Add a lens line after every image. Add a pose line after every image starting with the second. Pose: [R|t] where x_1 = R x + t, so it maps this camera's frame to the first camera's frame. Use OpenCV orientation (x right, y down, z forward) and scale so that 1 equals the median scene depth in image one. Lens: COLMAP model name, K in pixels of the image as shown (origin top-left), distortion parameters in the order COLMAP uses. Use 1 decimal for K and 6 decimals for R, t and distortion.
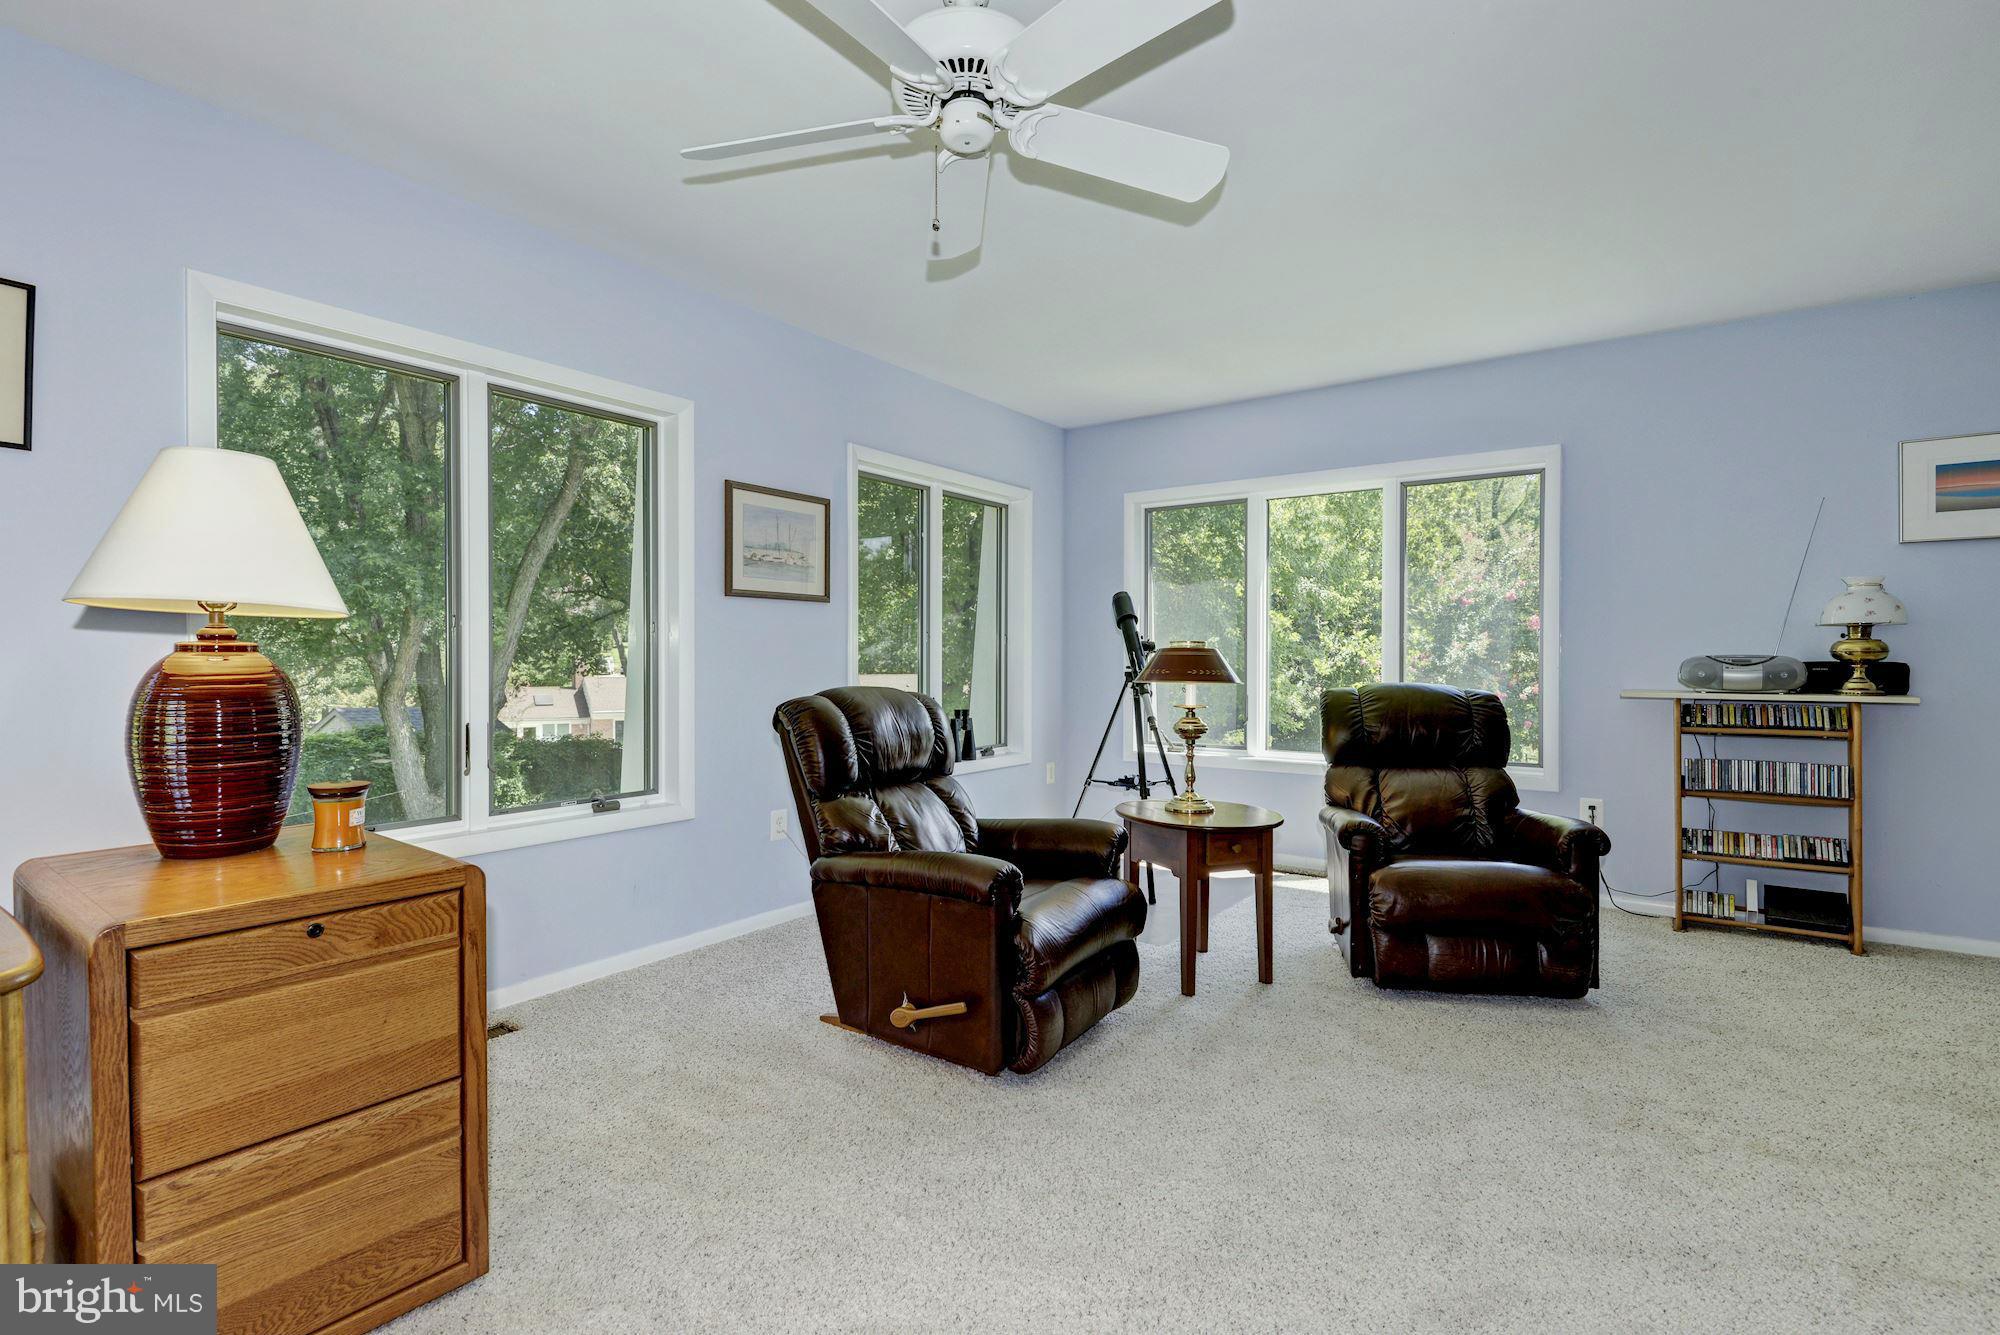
lens RADIAL K [[917.3, 0, 1000.0], [0, 917.3, 667.5], [0, 0, 1]] dist [0.014583, -0.001343]
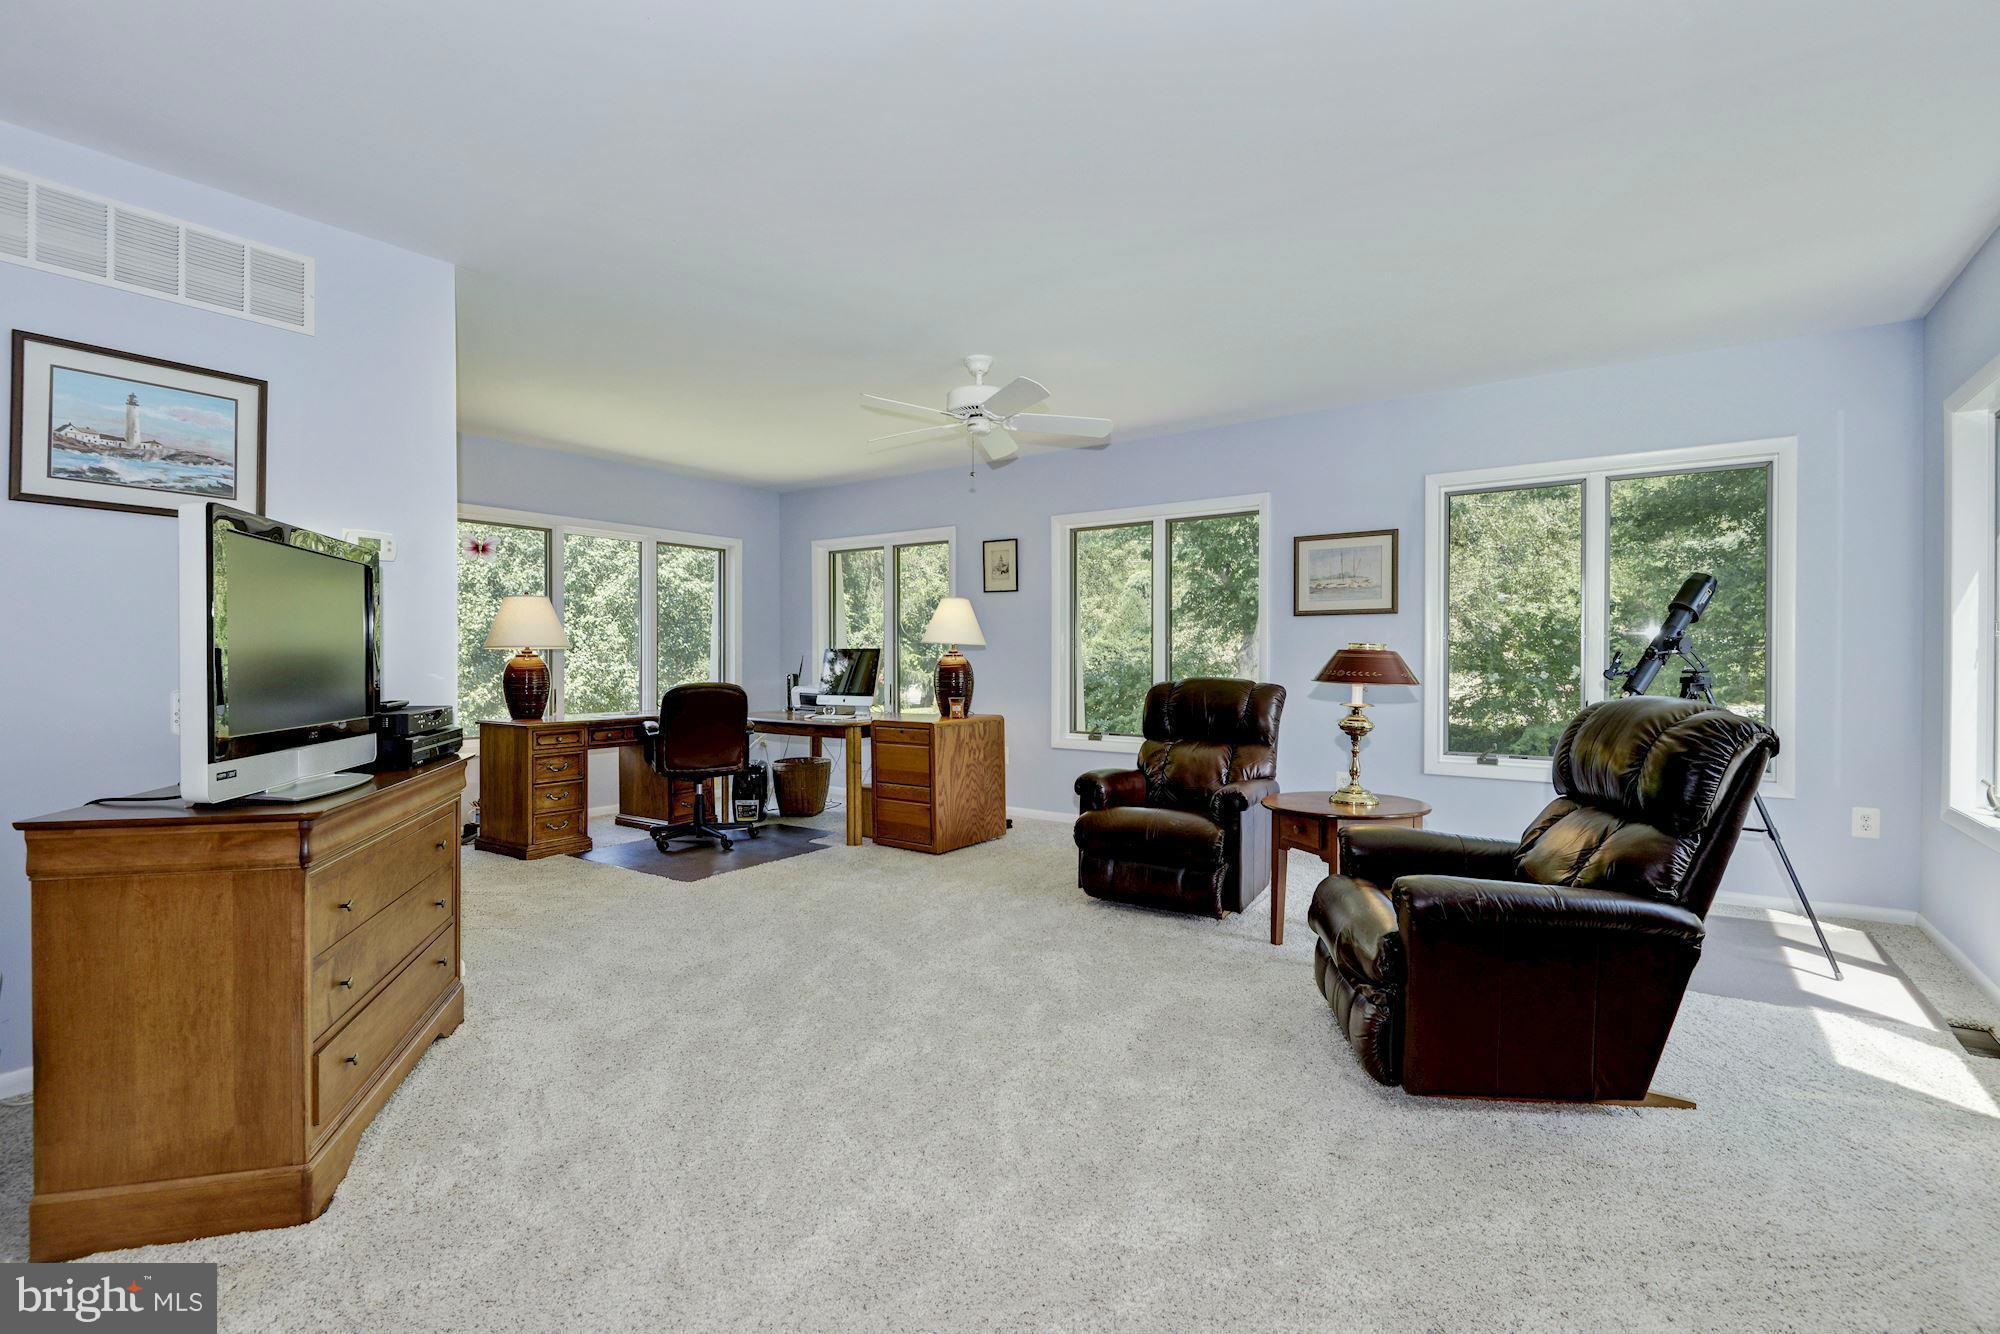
lens RADIAL K [[917.3, 0, 1000.0], [0, 917.3, 667.0], [0, 0, 1]] dist [0.014583, -0.001343]
pose [[0.009885, 0.015326, -0.999834, 1.163117], [-0.008161, 0.999850, 0.015246, -0.014697], [0.999918, 0.008009, 0.010009, 0.509934]]
